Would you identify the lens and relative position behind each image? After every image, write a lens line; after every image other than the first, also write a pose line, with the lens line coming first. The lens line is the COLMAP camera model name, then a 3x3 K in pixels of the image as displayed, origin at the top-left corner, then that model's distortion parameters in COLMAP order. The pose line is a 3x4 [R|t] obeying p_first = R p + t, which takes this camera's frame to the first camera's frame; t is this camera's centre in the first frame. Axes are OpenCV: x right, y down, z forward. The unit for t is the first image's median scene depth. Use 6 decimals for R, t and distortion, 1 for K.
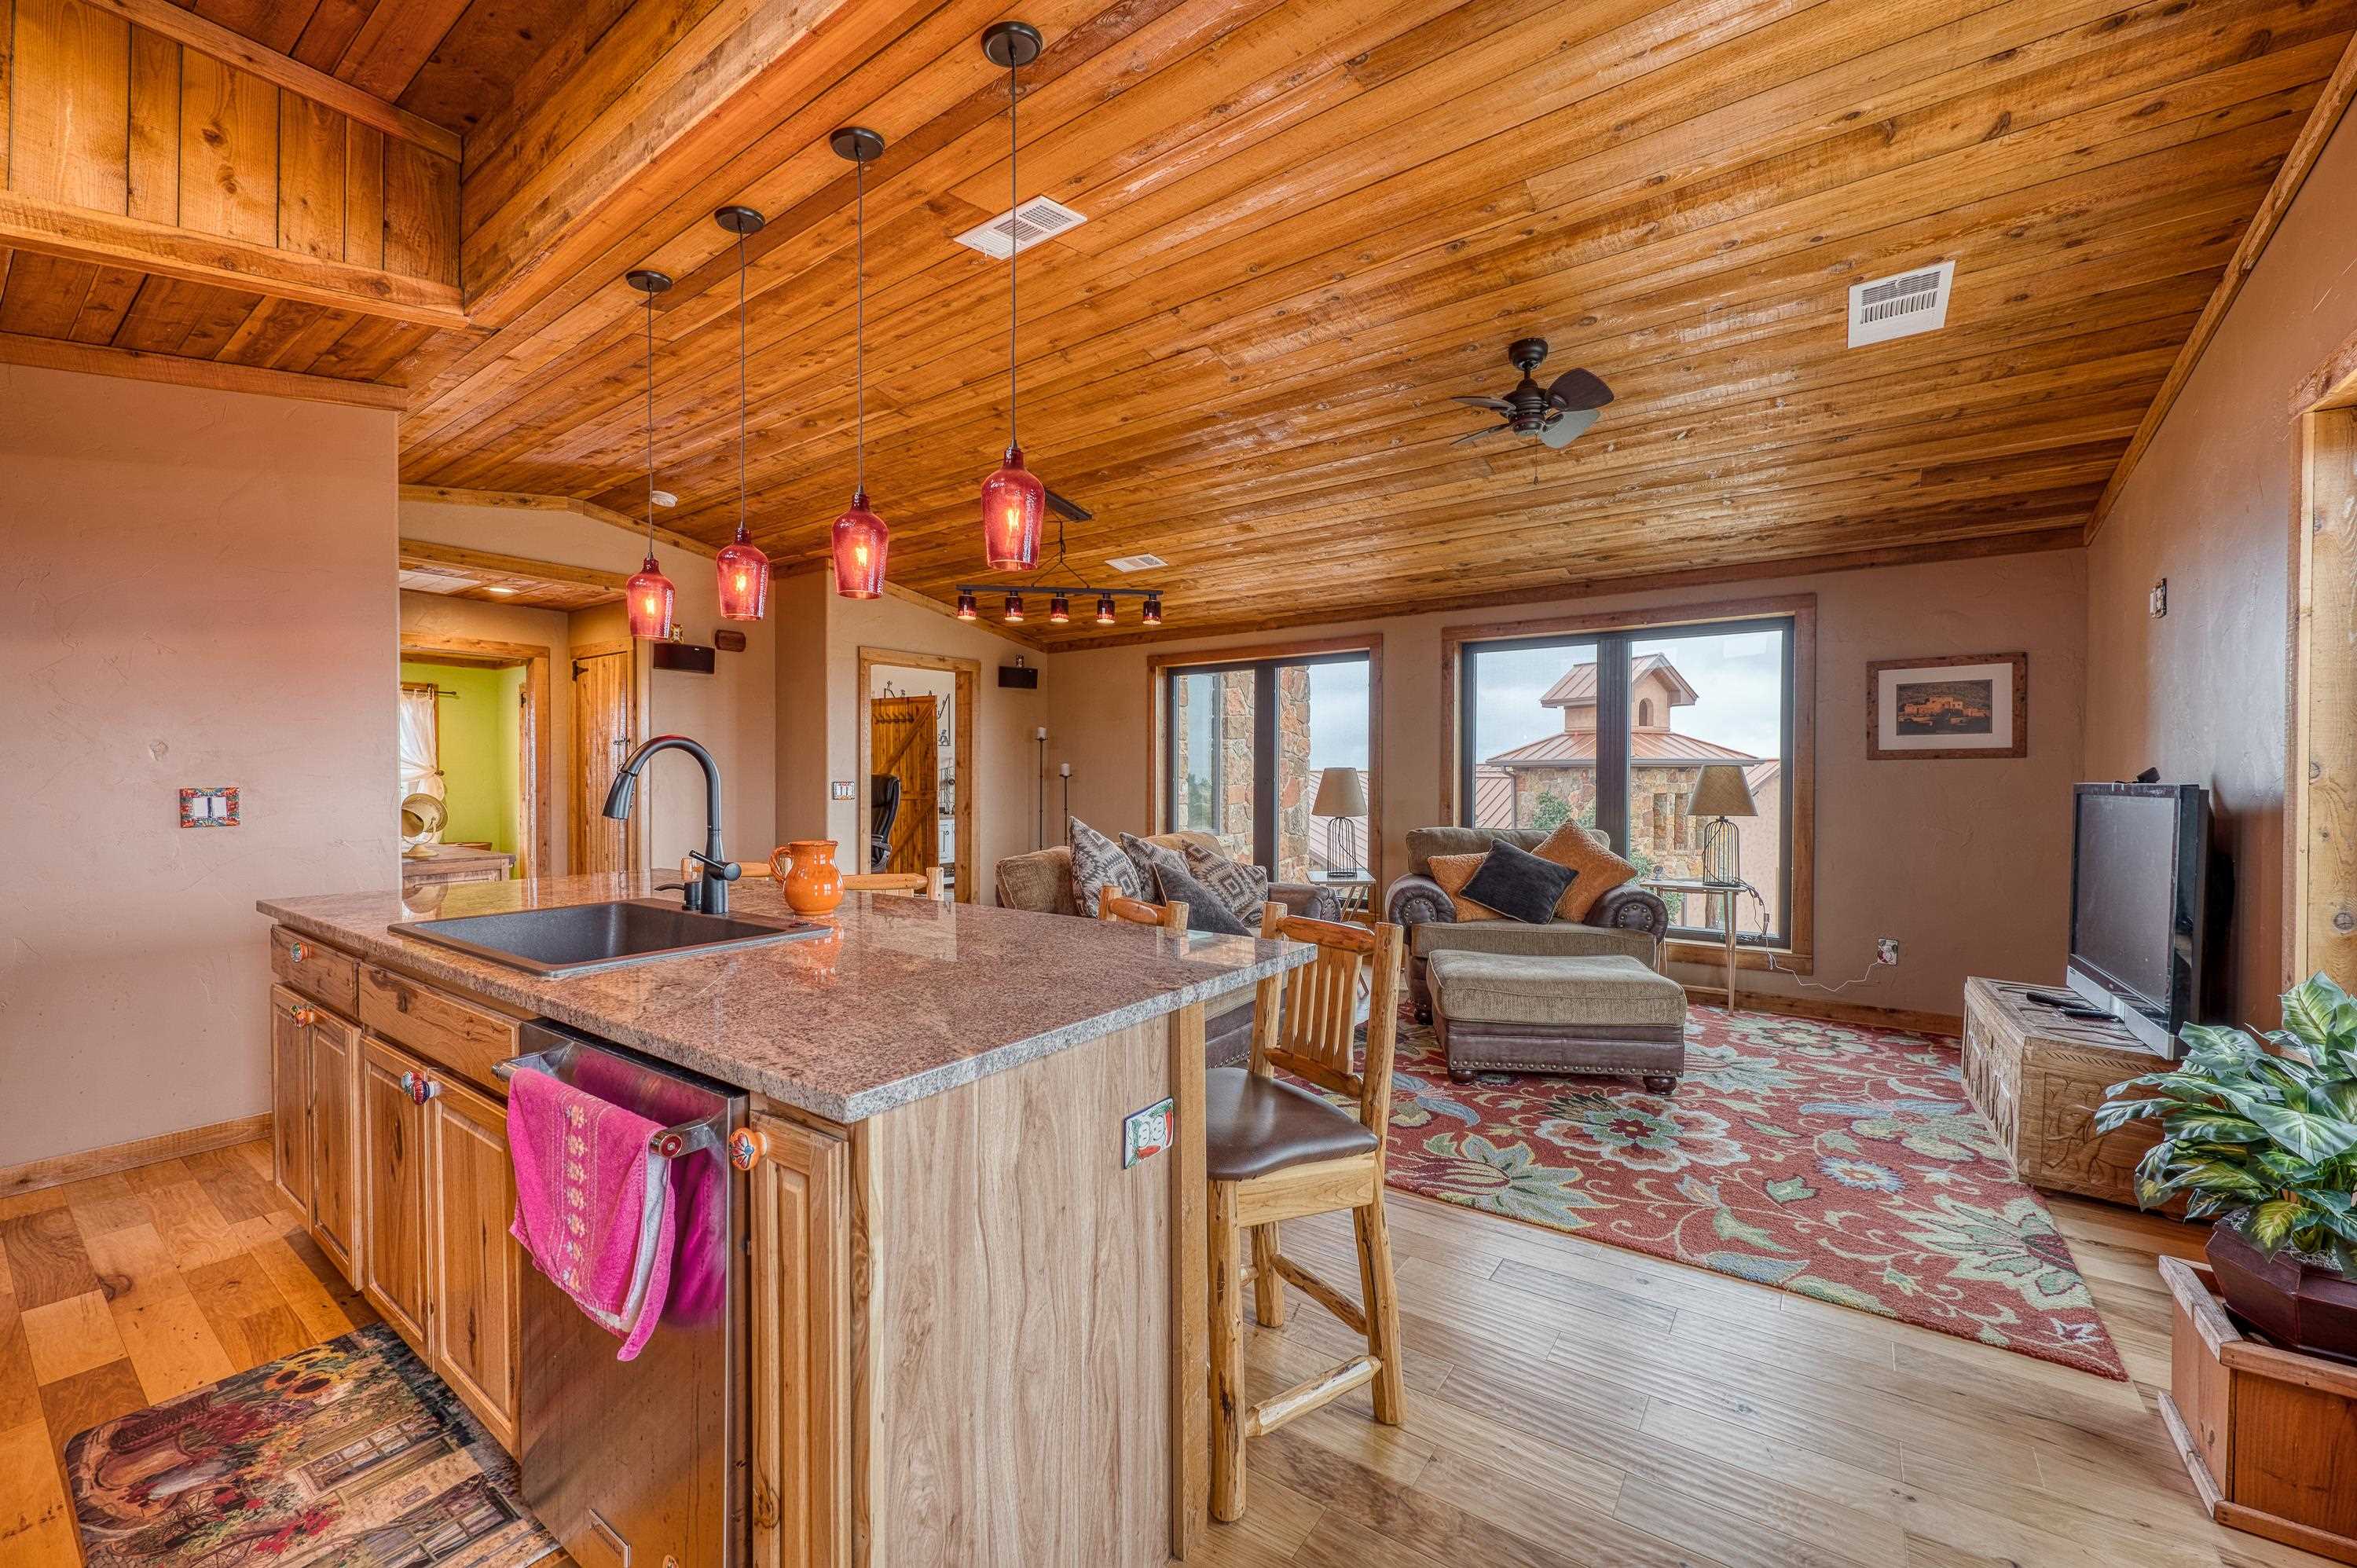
lens RADIAL K [[930.2, 0, 1171.4], [0, 930.2, 782.8], [0, 0, 1]] dist [-0.006188, -0.000091]
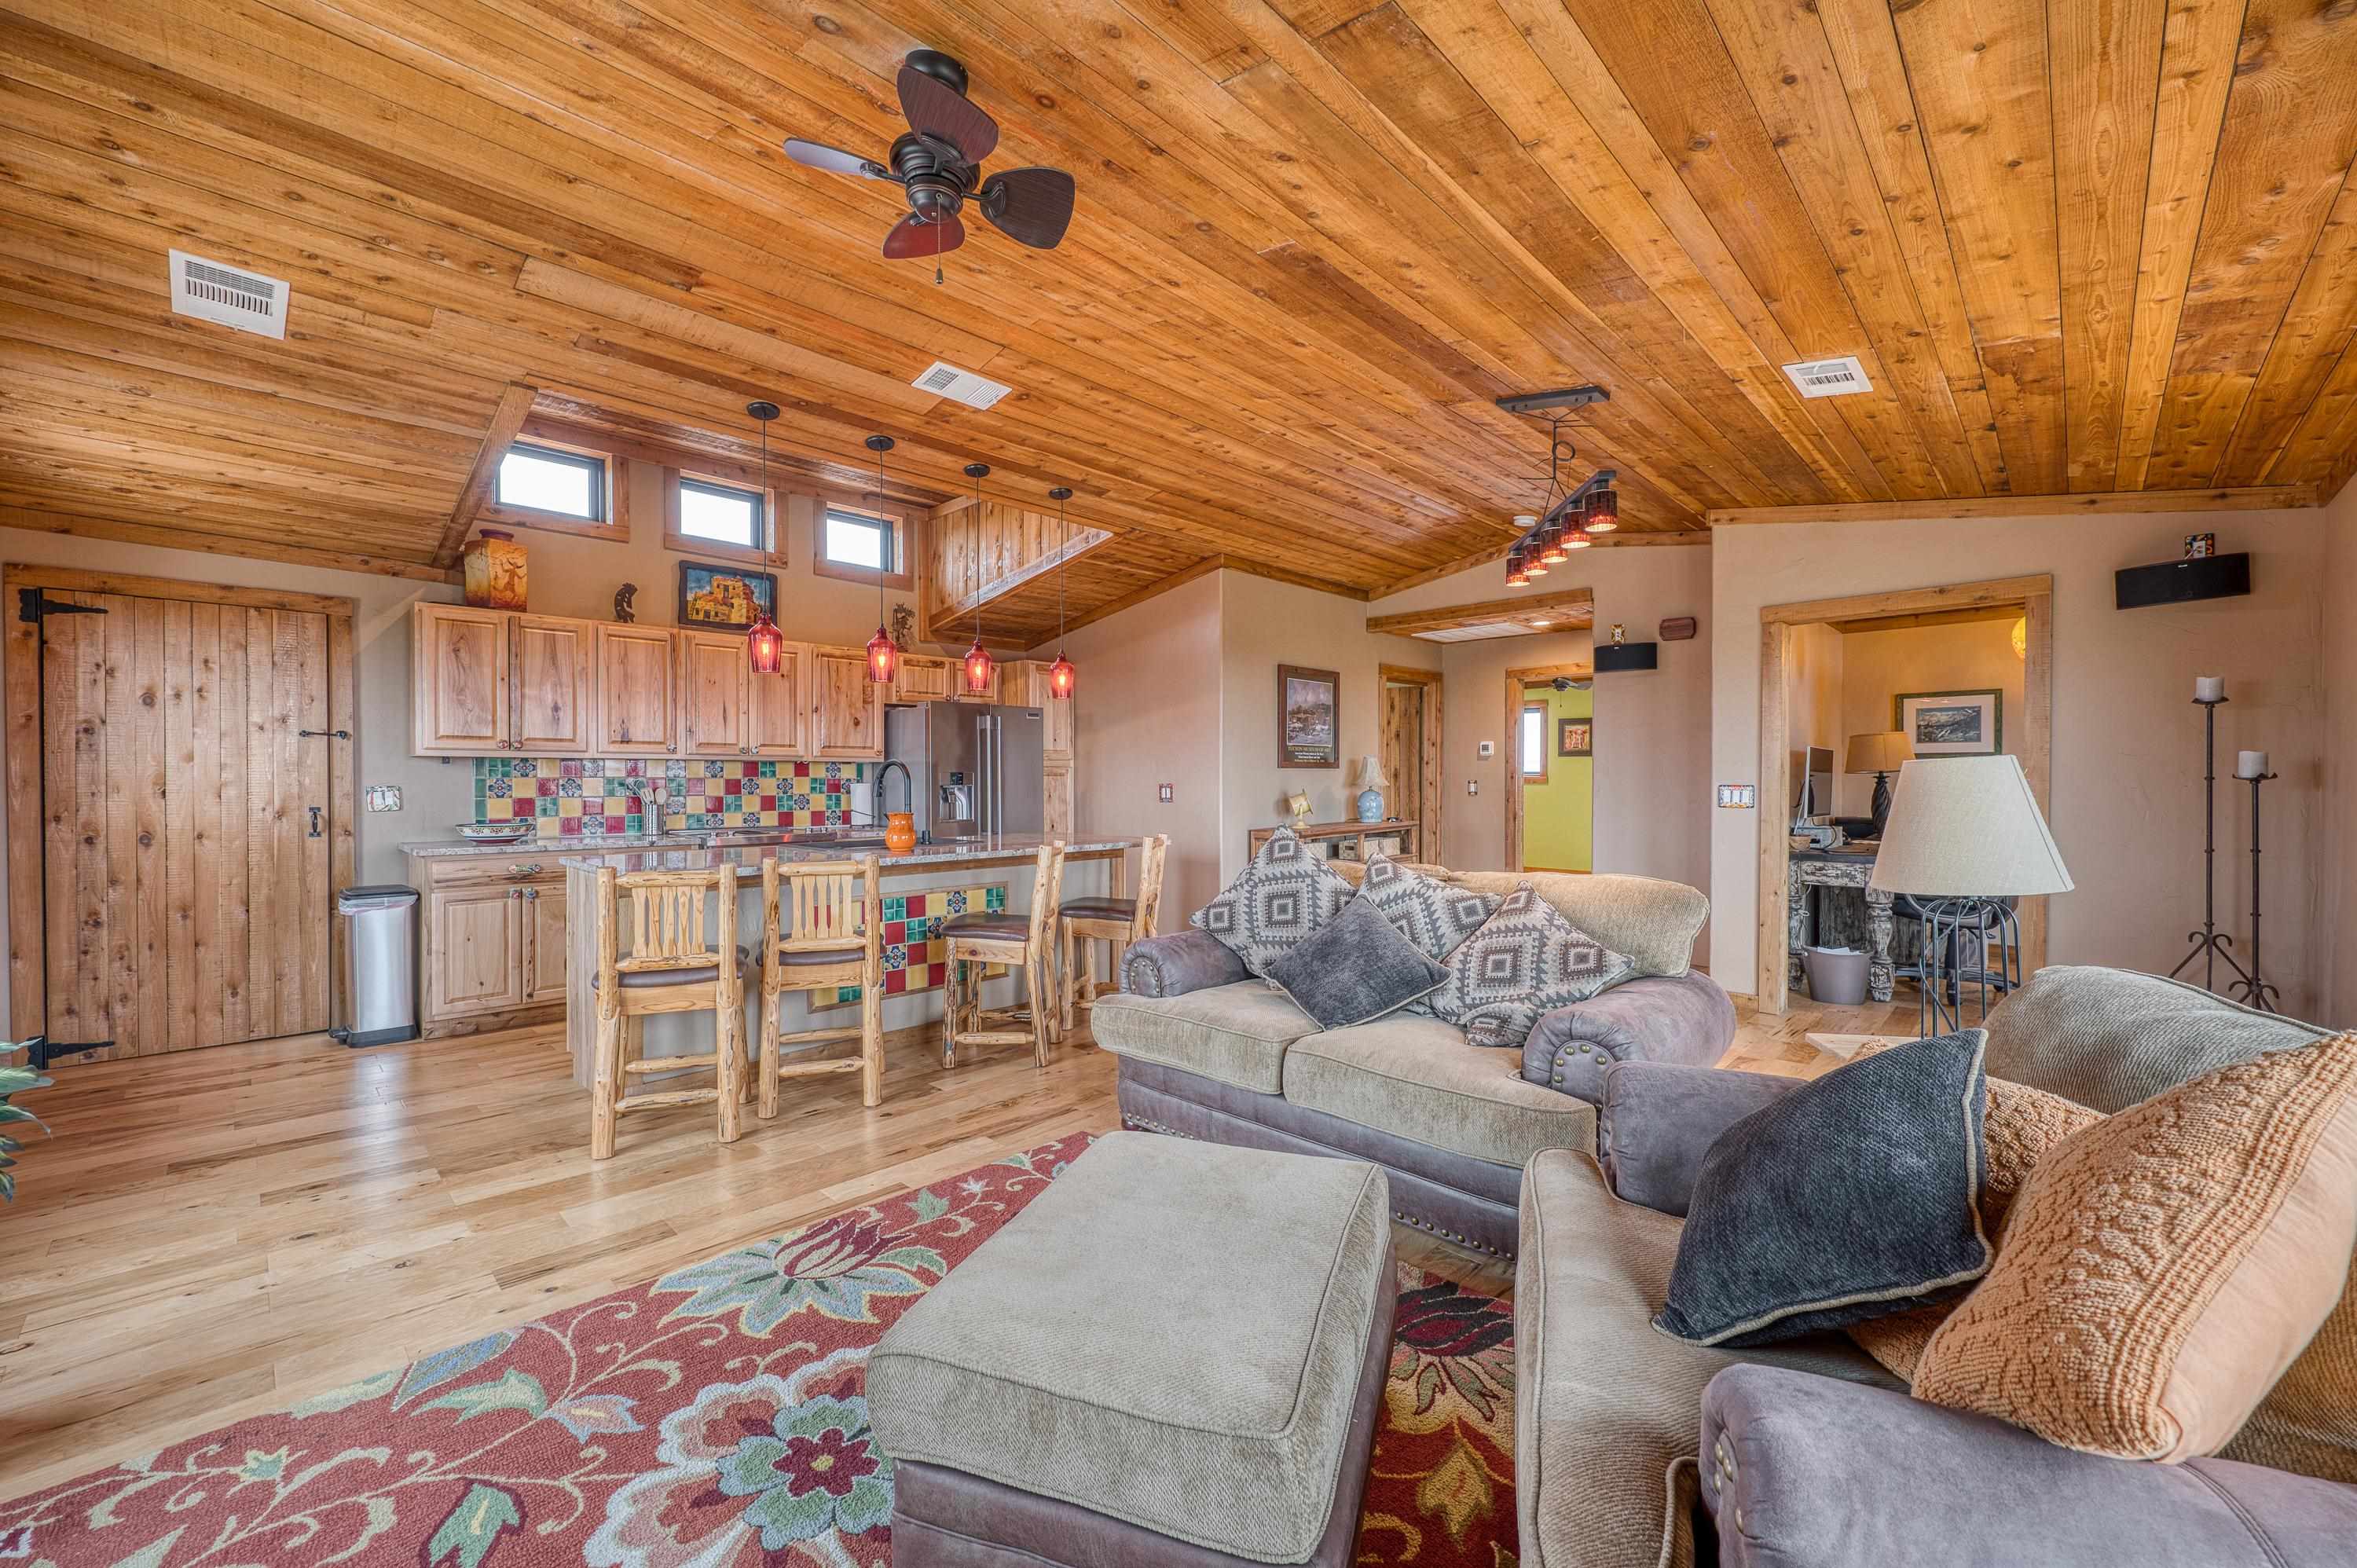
lens RADIAL K [[930.2, 0, 1173.7], [0, 930.2, 785.6], [0, 0, 1]] dist [-0.006188, -0.000091]
pose [[-0.151639, 0.008050, -0.988403, 1.101214], [-0.005879, 0.999942, 0.009046, -0.010885], [0.988418, 0.007183, -0.151583, 1.436598]]
